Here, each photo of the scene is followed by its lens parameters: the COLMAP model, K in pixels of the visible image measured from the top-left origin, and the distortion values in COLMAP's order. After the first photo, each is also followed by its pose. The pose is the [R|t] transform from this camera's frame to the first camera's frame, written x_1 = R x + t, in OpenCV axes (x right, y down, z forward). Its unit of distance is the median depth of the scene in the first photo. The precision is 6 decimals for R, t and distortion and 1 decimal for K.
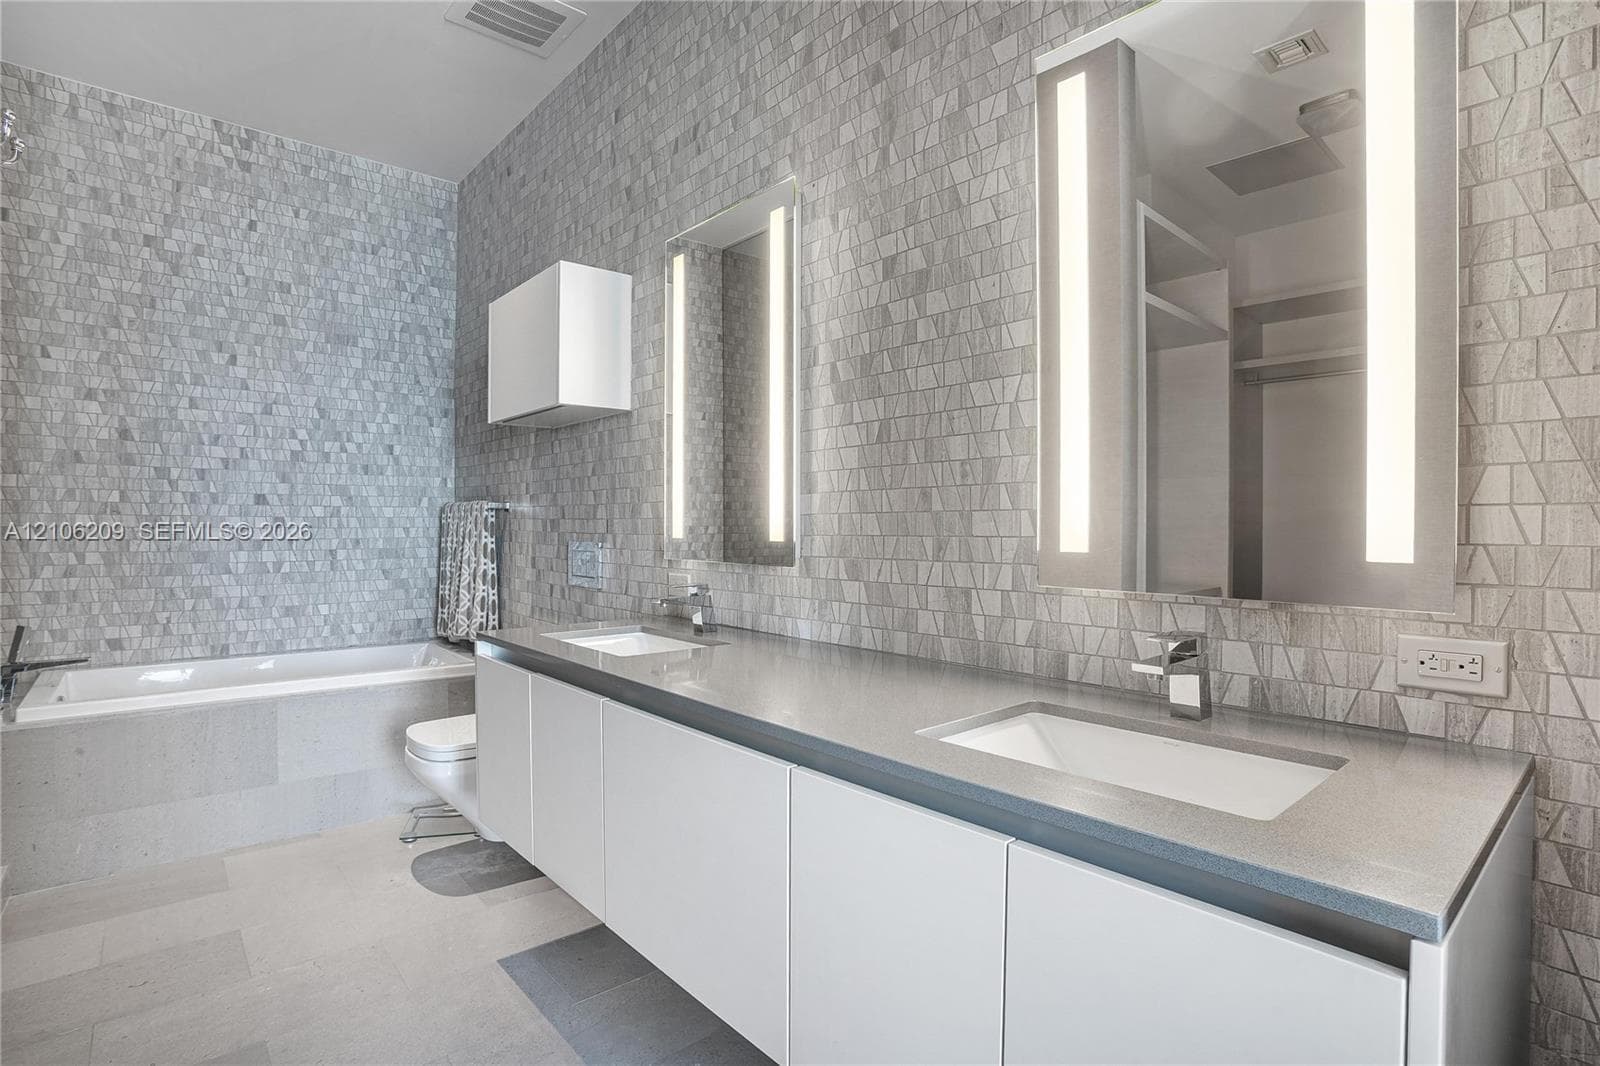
lens RADIAL K [[809.7, 0, 800.0], [0, 809.7, 533.0], [0, 0, 1]] dist [-0.074064, 0.038247]
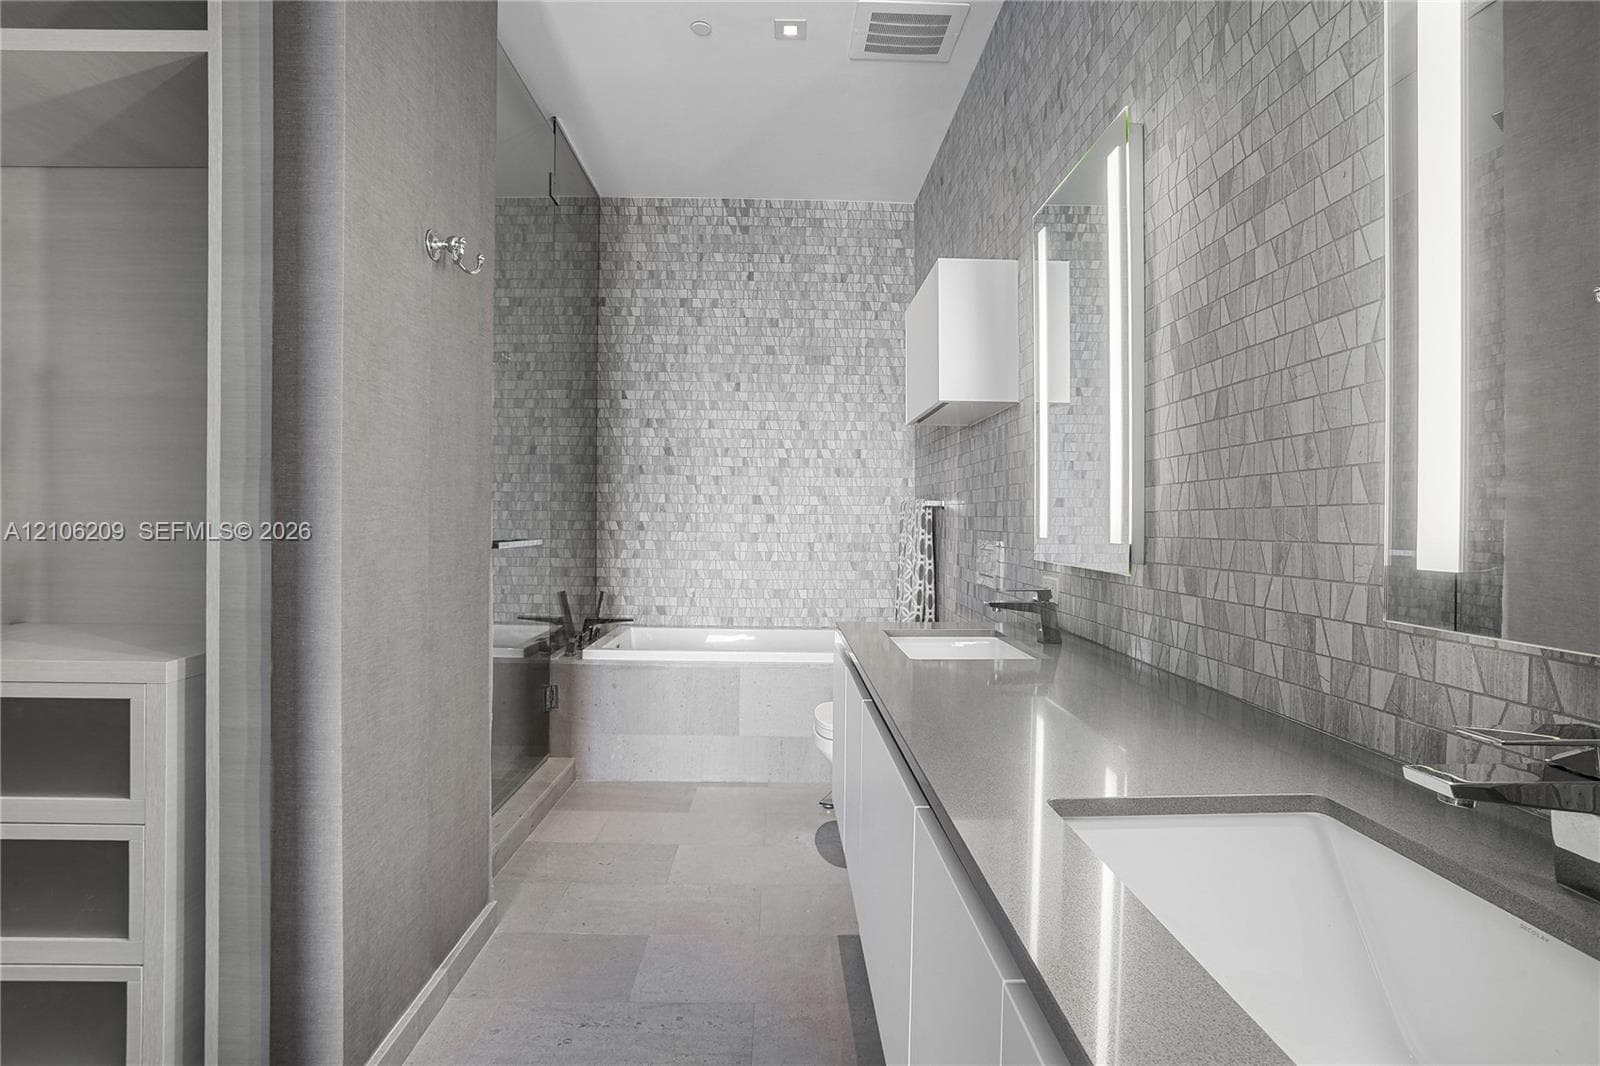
lens RADIAL K [[798.8, 0, 792.0], [0, 798.8, 519.3], [0, 0, 1]] dist [-0.075702, 0.044567]
pose [[0.771834, 0.004327, -0.635810, 0.247150], [-0.013400, 0.999865, -0.009461, -0.002759], [0.635683, 0.015822, 0.771788, 0.160382]]
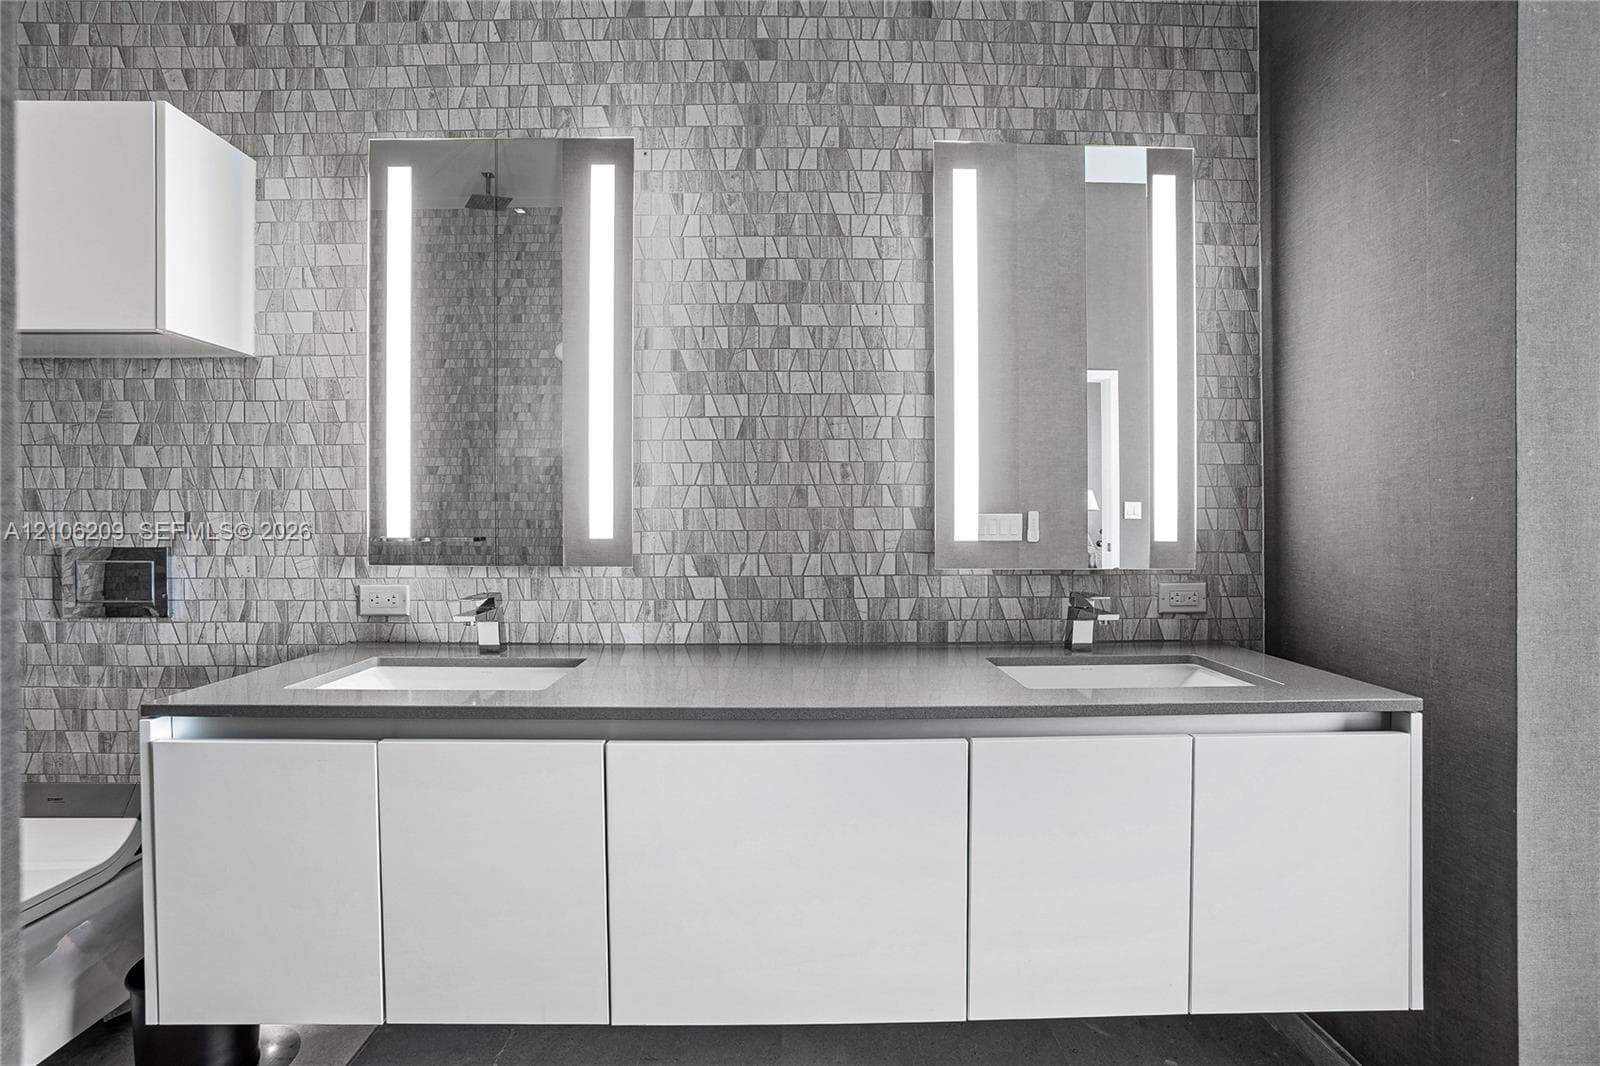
lens RADIAL K [[809.7, 0, 800.0], [0, 809.7, 533.0], [0, 0, 1]] dist [-0.074064, 0.038247]
pose [[0.631794, -0.016940, 0.774951, -0.611172], [0.008722, 0.999853, 0.014745, -0.007518], [-0.775087, -0.002557, 0.631849, 0.286442]]
